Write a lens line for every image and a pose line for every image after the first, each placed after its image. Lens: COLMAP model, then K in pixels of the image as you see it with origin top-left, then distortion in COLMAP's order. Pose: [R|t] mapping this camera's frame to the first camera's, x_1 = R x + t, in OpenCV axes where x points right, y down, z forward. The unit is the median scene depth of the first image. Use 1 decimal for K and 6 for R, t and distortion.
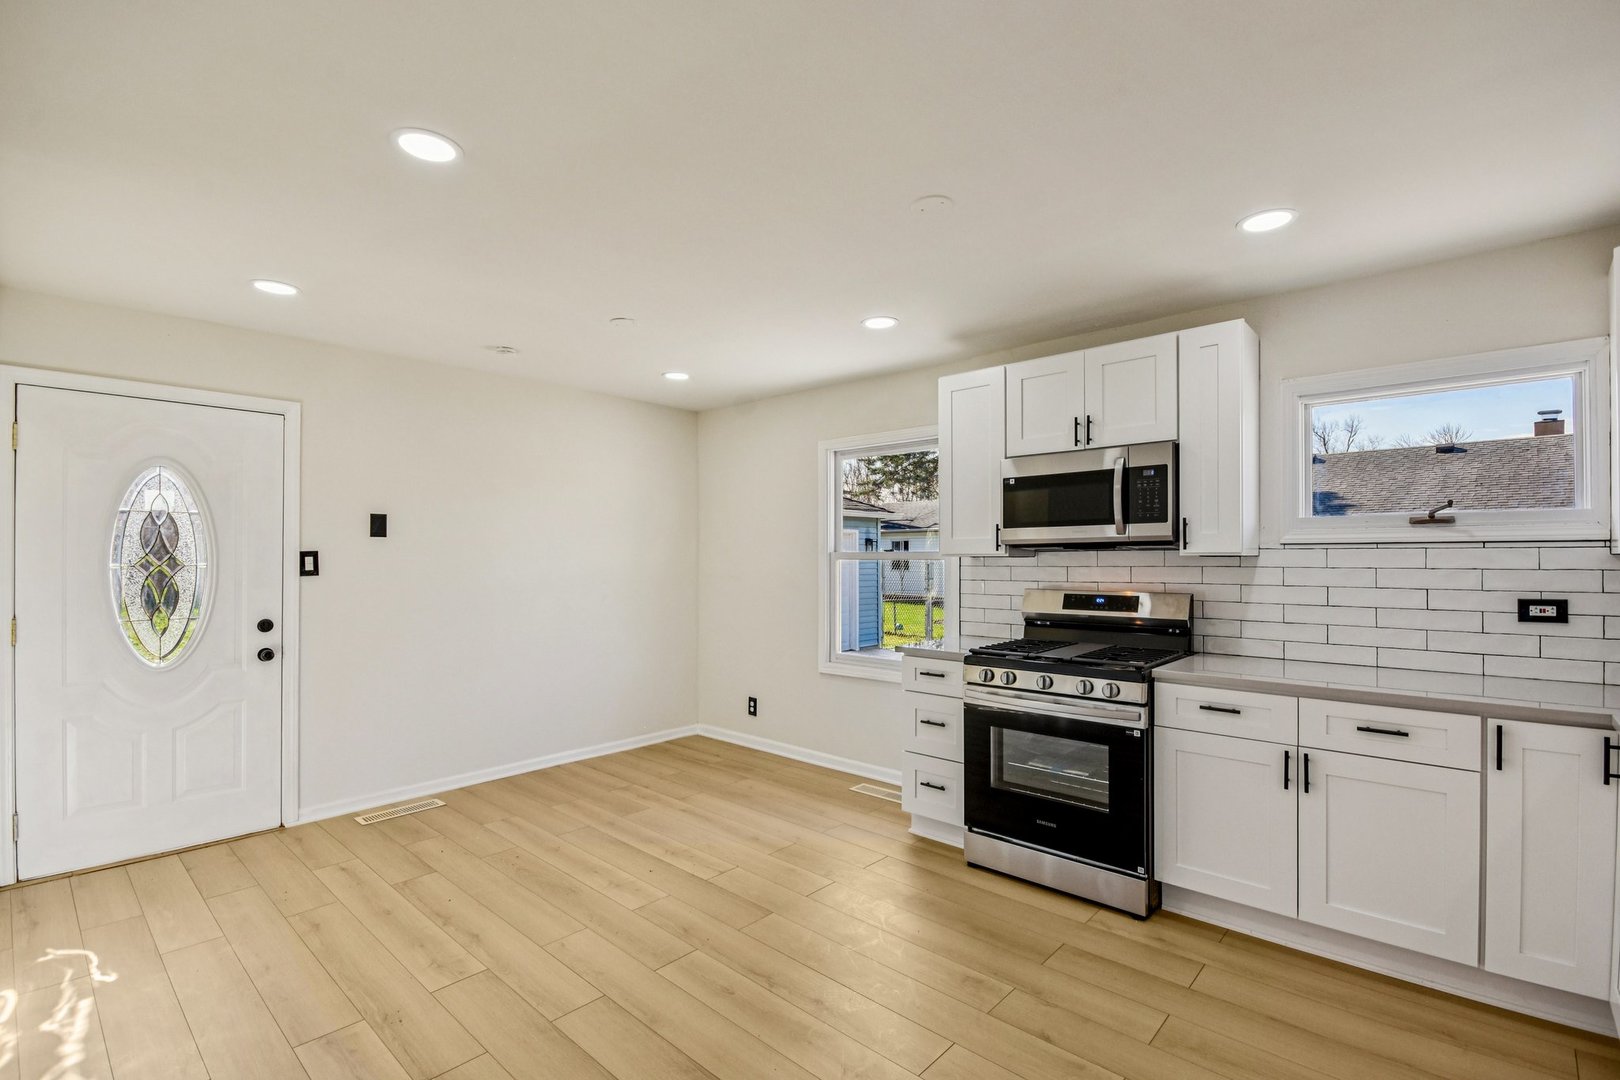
lens RADIAL K [[731.7, 0, 820.2], [0, 731.7, 552.5], [0, 0, 1]] dist [-0.002056, -0.002169]
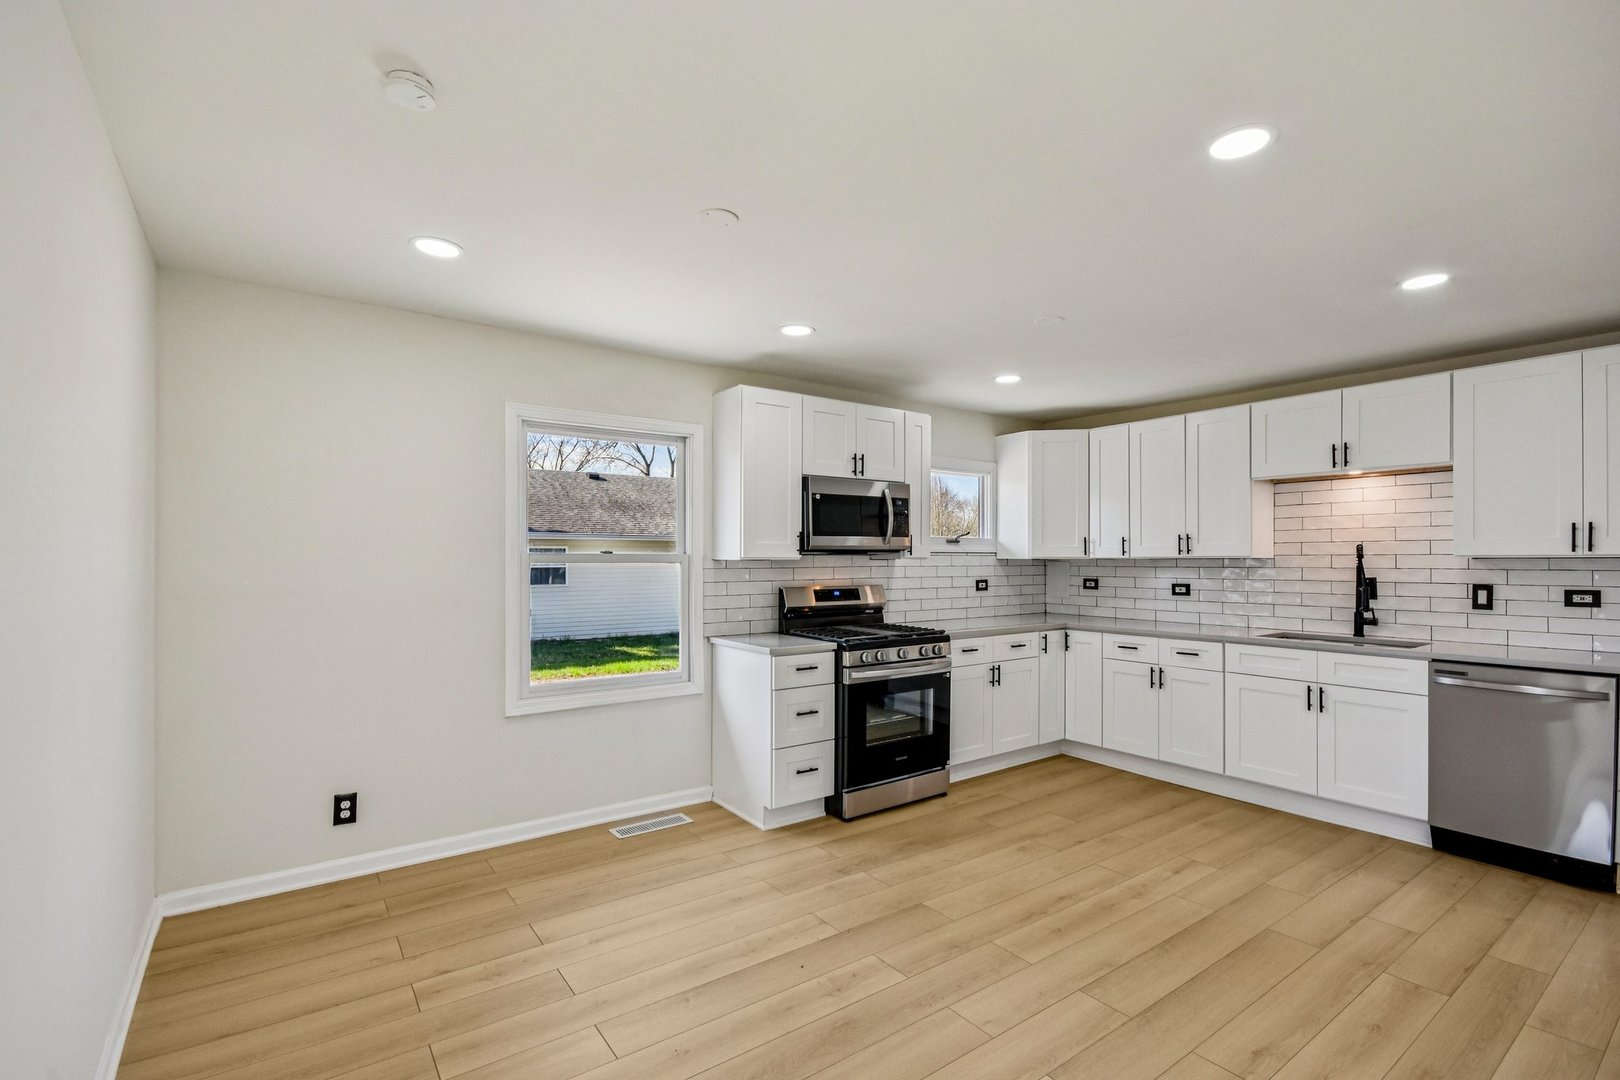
lens RADIAL K [[731.7, 0, 814.1], [0, 731.7, 559.3], [0, 0, 1]] dist [-0.002056, -0.002169]
pose [[0.207113, -0.001033, 0.978316, -1.023024], [-0.009168, 0.999953, 0.002996, 0.001233], [-0.978274, -0.009590, 0.207094, 0.862083]]
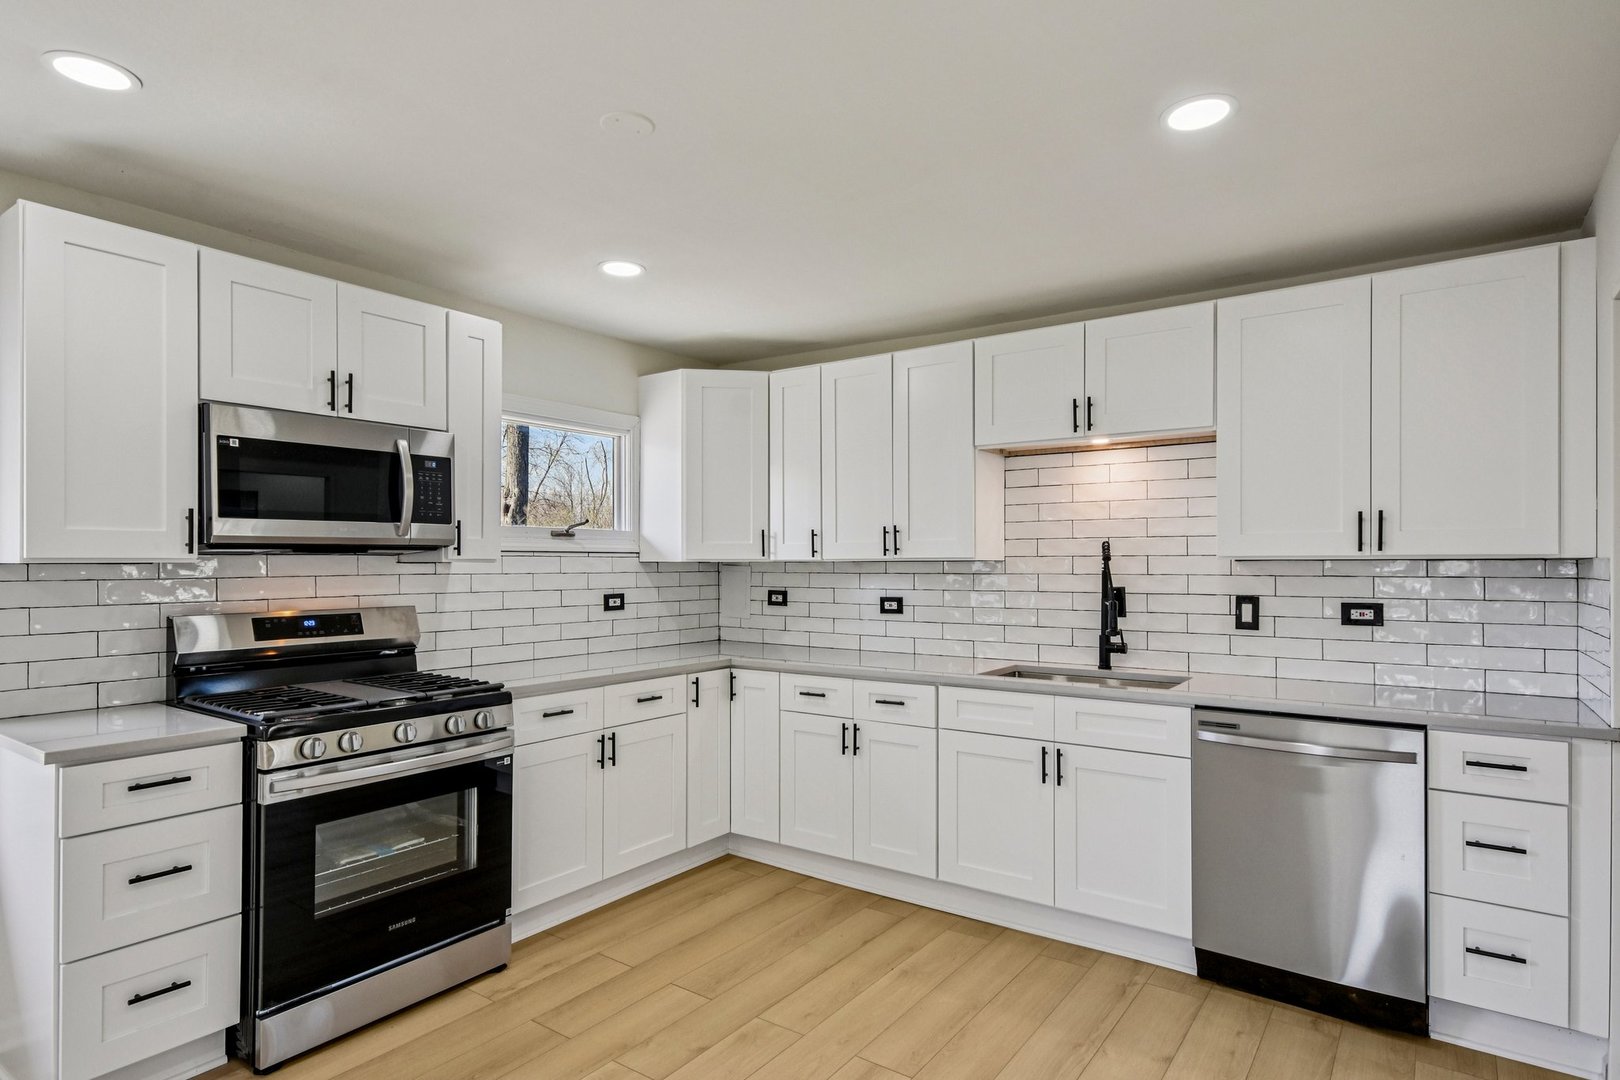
lens RADIAL K [[887.6, 0, 809.0], [0, 887.6, 559.0], [0, 0, 1]] dist [0.019661, 0.002726]
pose [[-0.111013, 0.003493, 0.993813, -0.625267], [-0.009260, 0.999947, -0.004549, 0.001215], [-0.993776, -0.009707, -0.110975, 0.678928]]
